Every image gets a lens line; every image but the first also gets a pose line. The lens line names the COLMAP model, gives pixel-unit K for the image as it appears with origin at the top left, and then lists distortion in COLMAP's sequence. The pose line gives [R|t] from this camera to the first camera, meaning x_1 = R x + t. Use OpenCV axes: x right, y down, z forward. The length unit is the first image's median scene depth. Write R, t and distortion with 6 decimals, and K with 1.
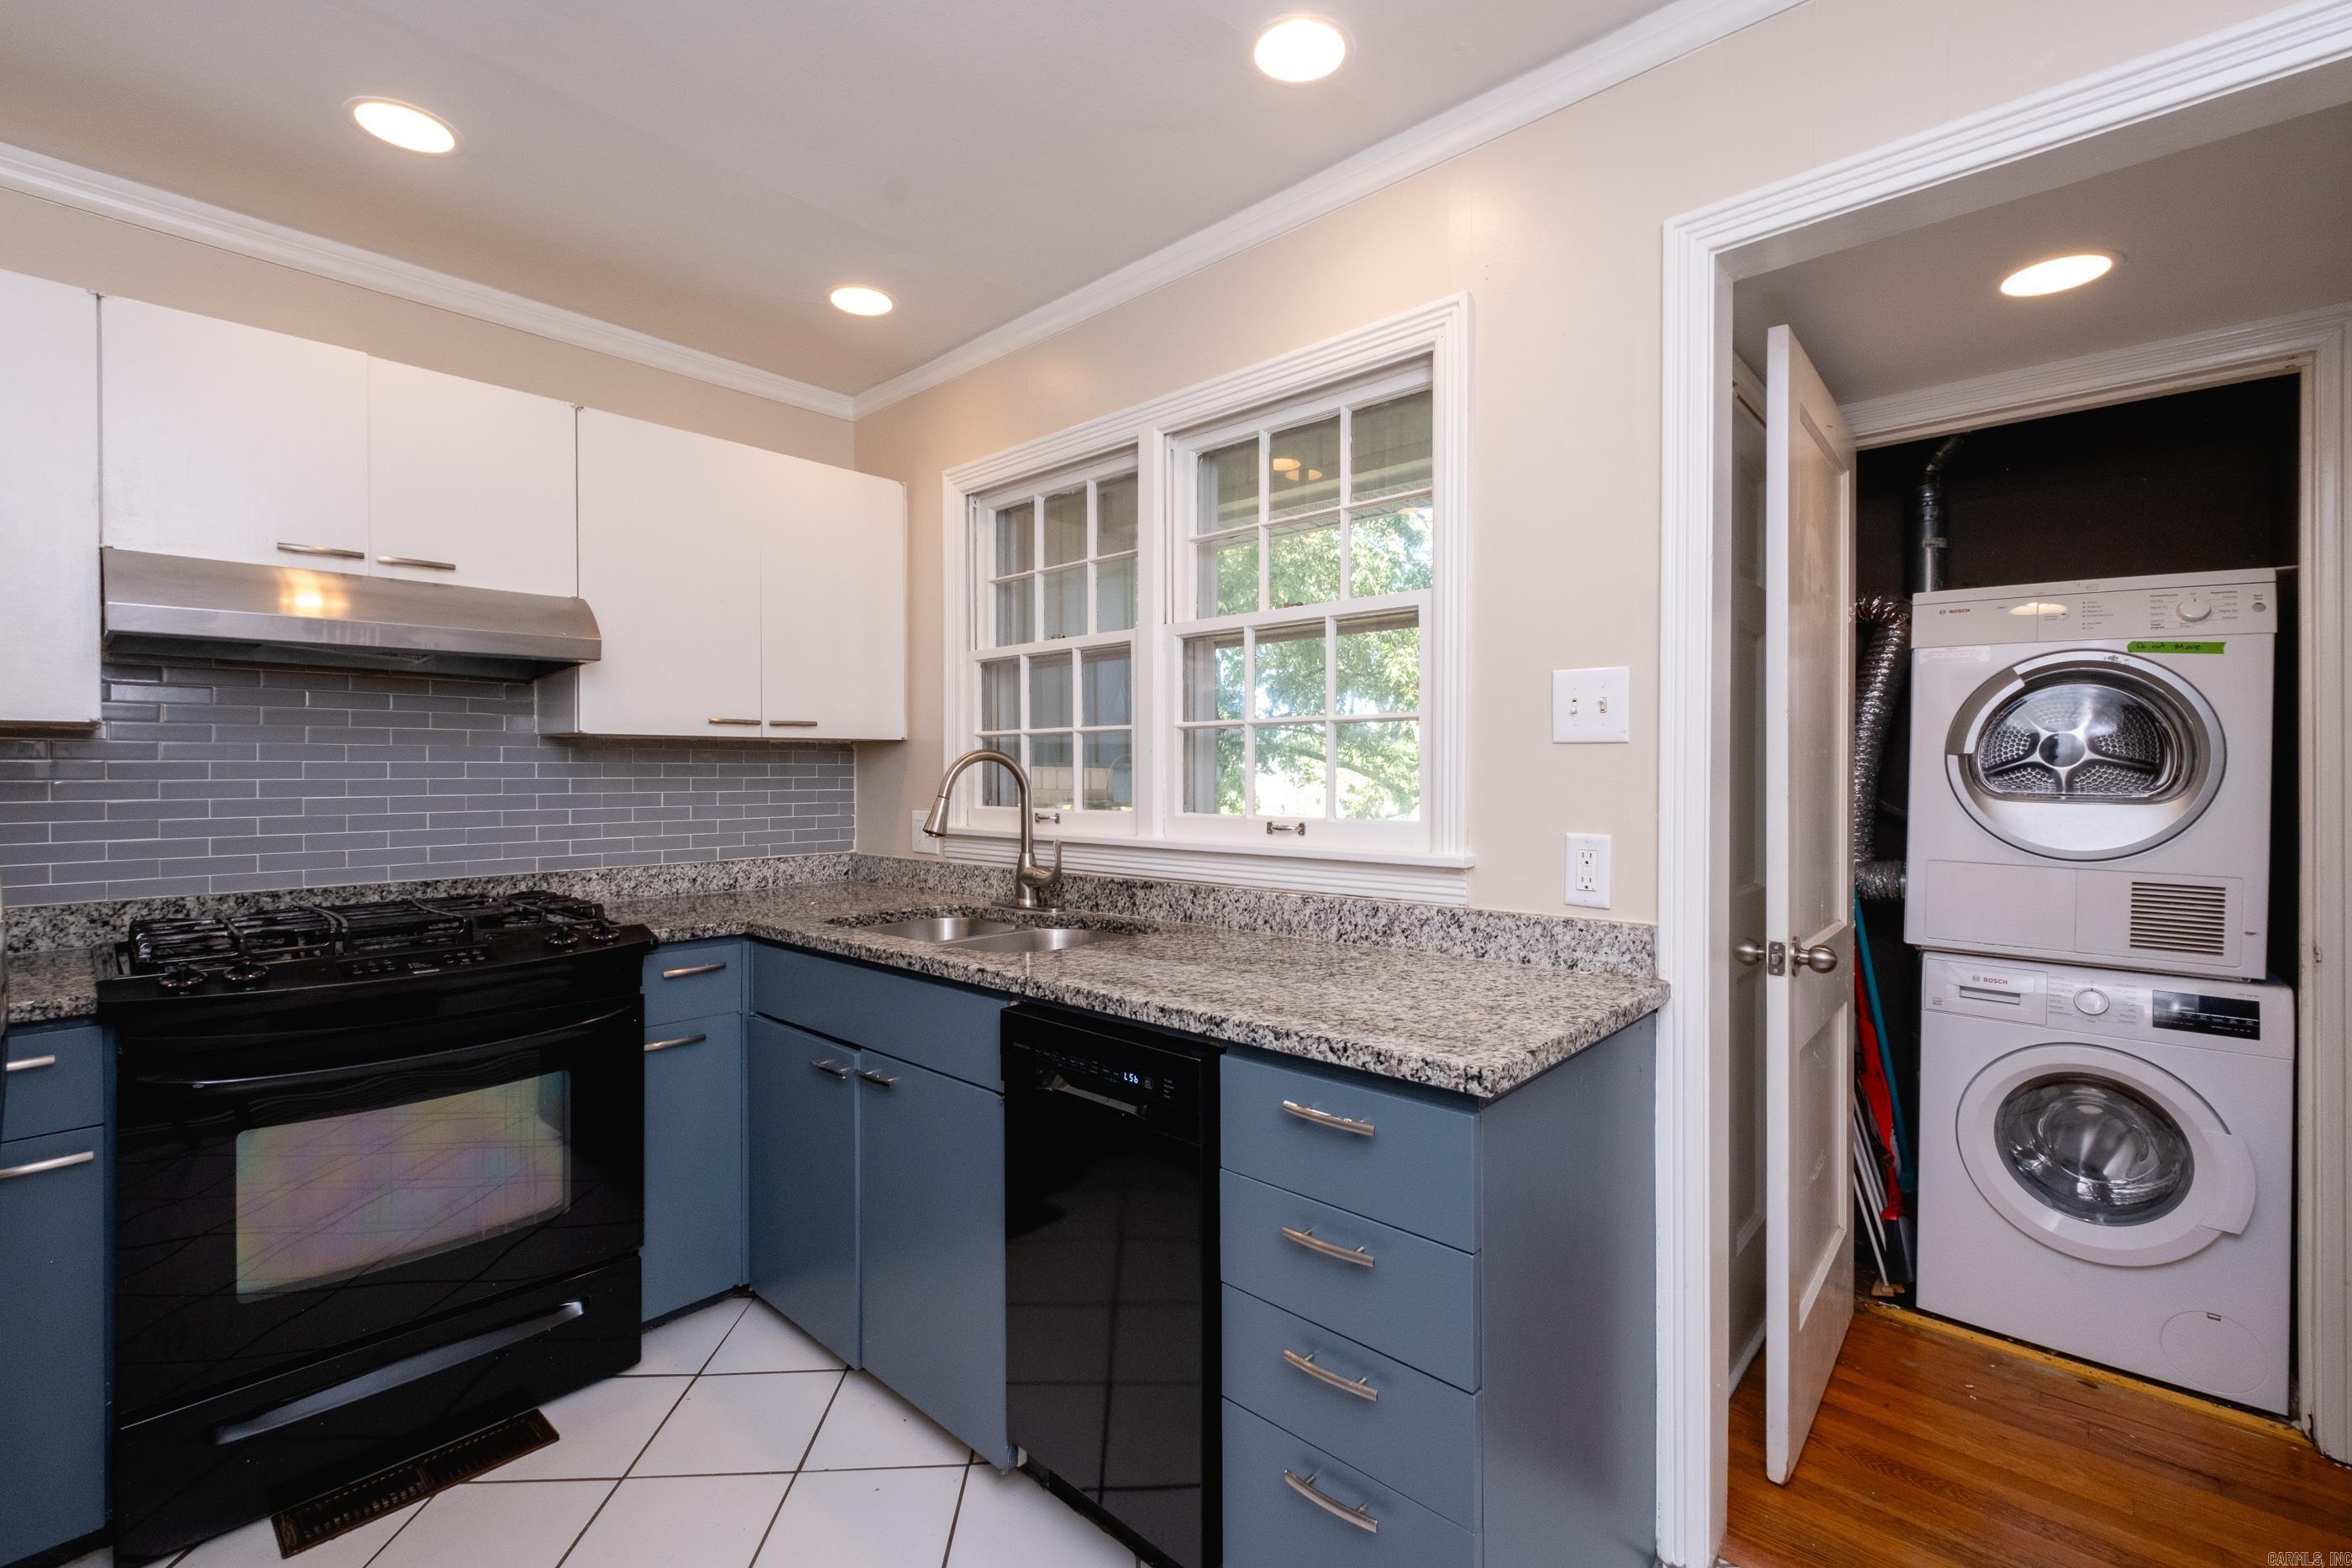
lens RADIAL K [[1042.8, 0, 1181.3], [0, 1042.8, 777.8], [0, 0, 1]] dist [0.001242, -0.000443]
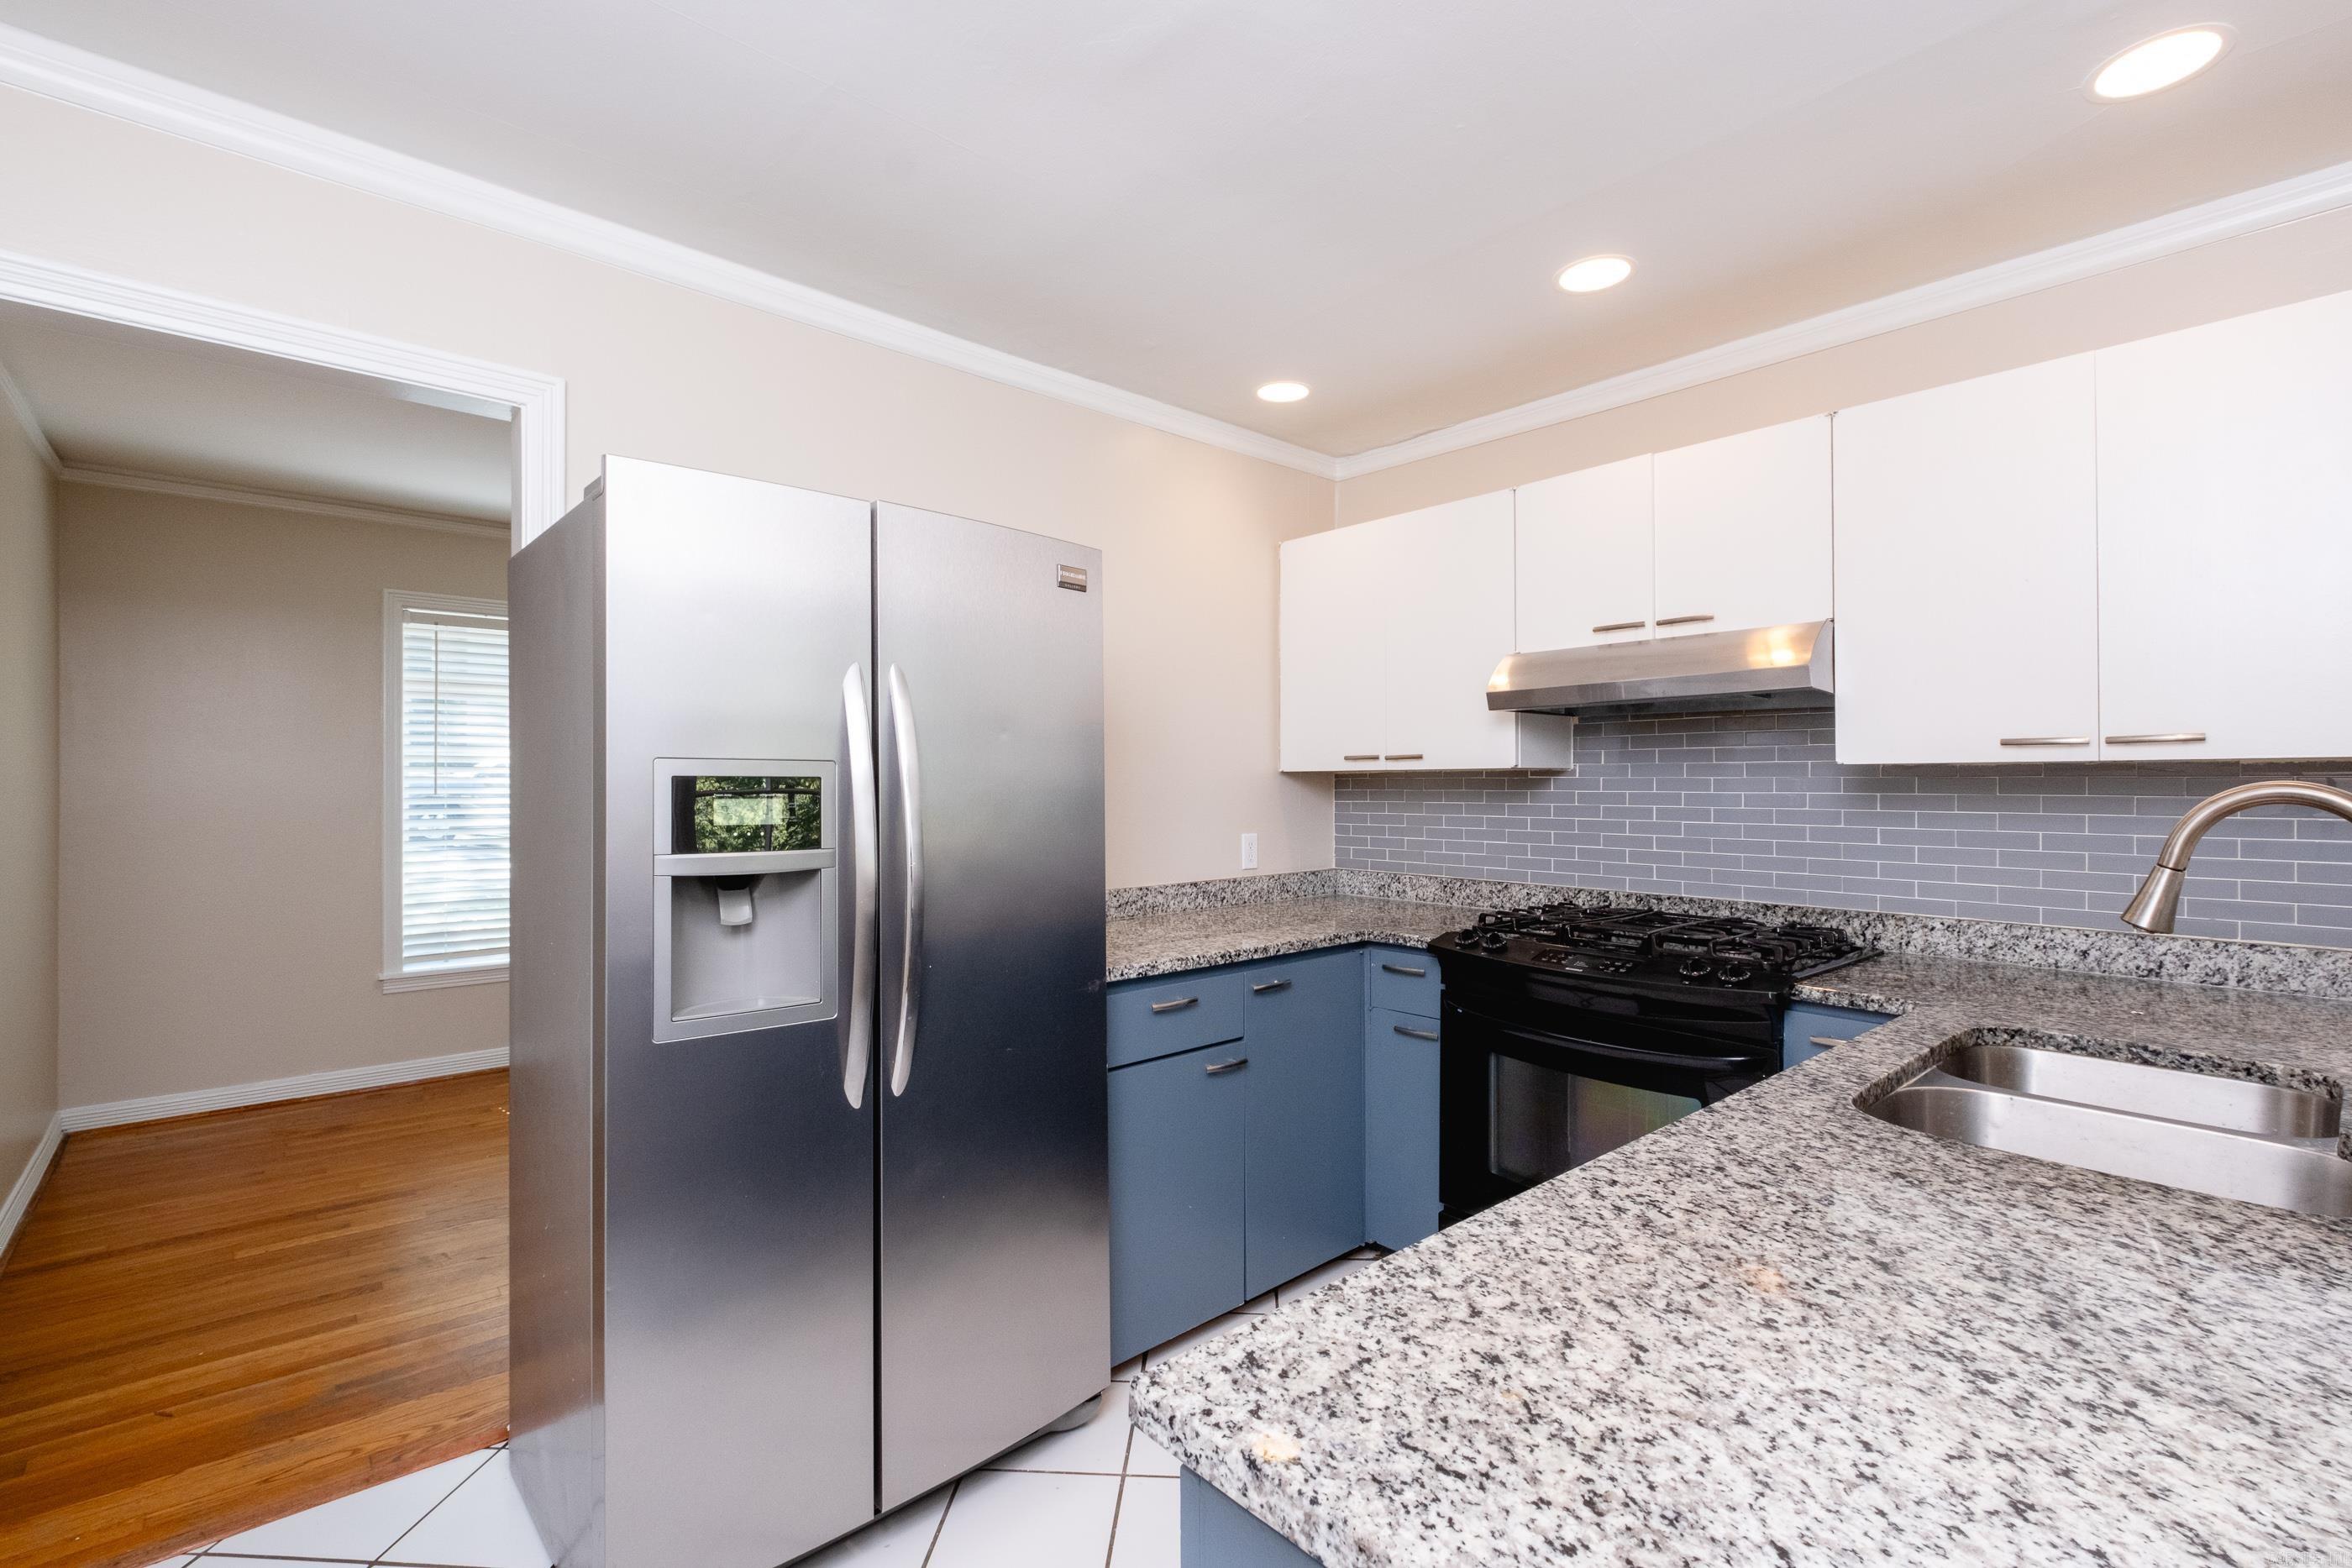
lens RADIAL K [[1024.5, 0, 1185.0], [0, 1024.5, 789.5], [0, 0, 1]] dist [0.001114, -0.000754]
pose [[-0.092027, 0.001089, -0.995756, 0.365309], [-0.018723, 0.999821, 0.002824, -0.010056], [0.995580, 0.018904, -0.091990, 0.481468]]
